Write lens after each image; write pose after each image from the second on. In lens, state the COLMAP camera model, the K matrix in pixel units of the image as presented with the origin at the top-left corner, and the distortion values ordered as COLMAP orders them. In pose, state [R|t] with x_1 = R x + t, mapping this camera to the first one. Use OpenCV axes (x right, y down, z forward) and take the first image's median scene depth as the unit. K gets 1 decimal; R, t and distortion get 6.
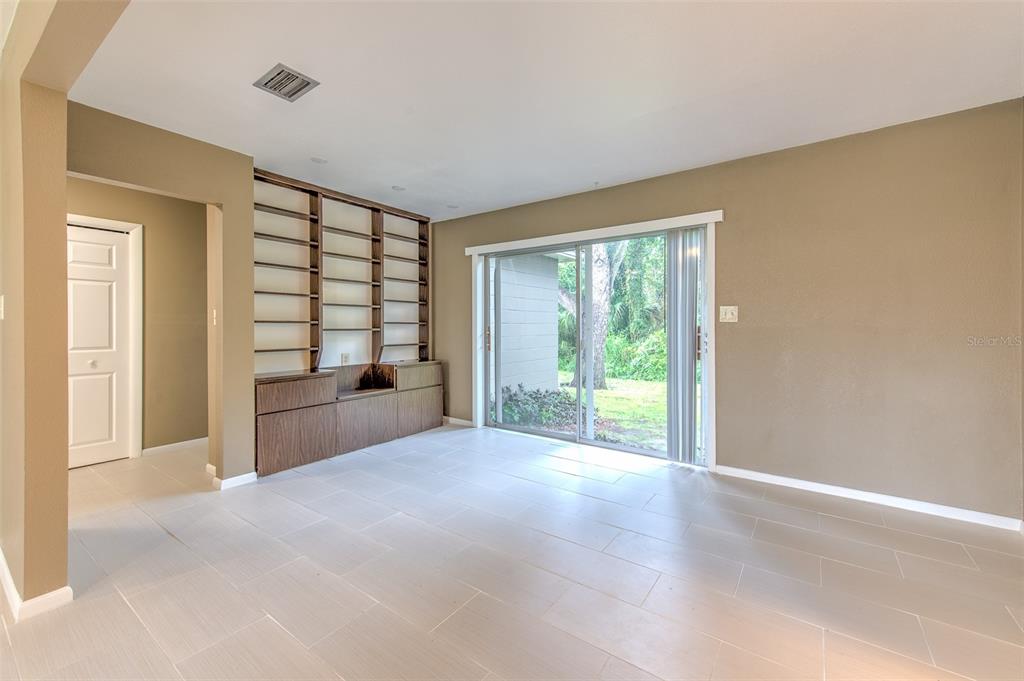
lens RADIAL K [[415.2, 0, 519.1], [0, 415.2, 326.5], [0, 0, 1]] dist [0.012761, 0.000290]
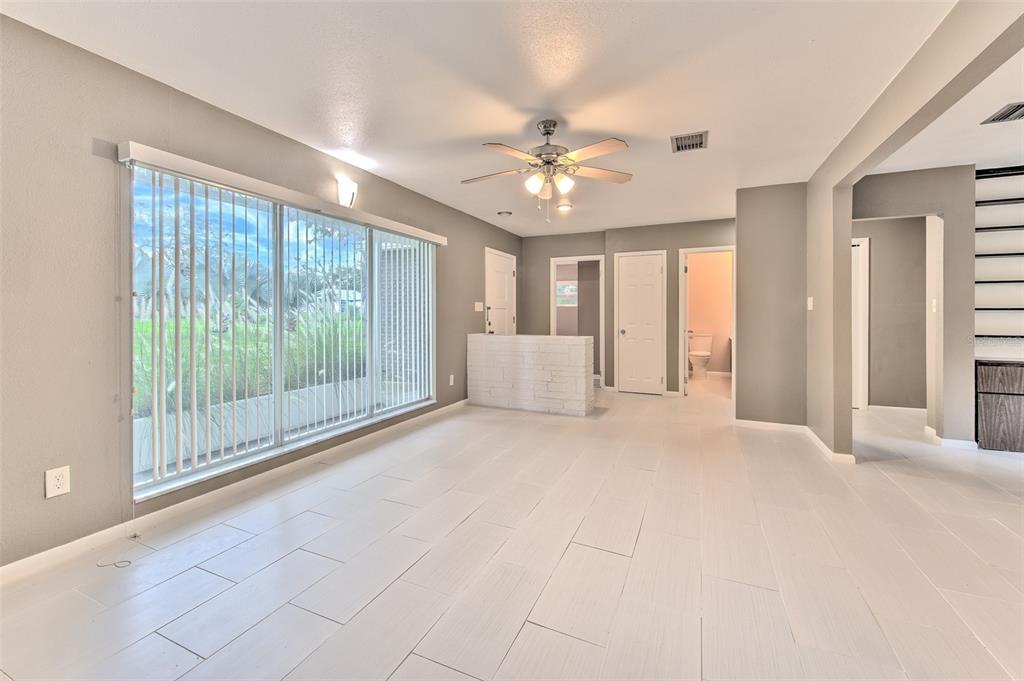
lens RADIAL K [[427.2, 0, 513.7], [0, 427.2, 317.2], [0, 0, 1]] dist [0.002151, 0.000061]
pose [[0.182223, 0.009249, -0.983214, 0.254103], [0.005801, 0.999928, 0.010481, -0.009307], [0.983240, -0.007613, 0.182156, -0.400844]]
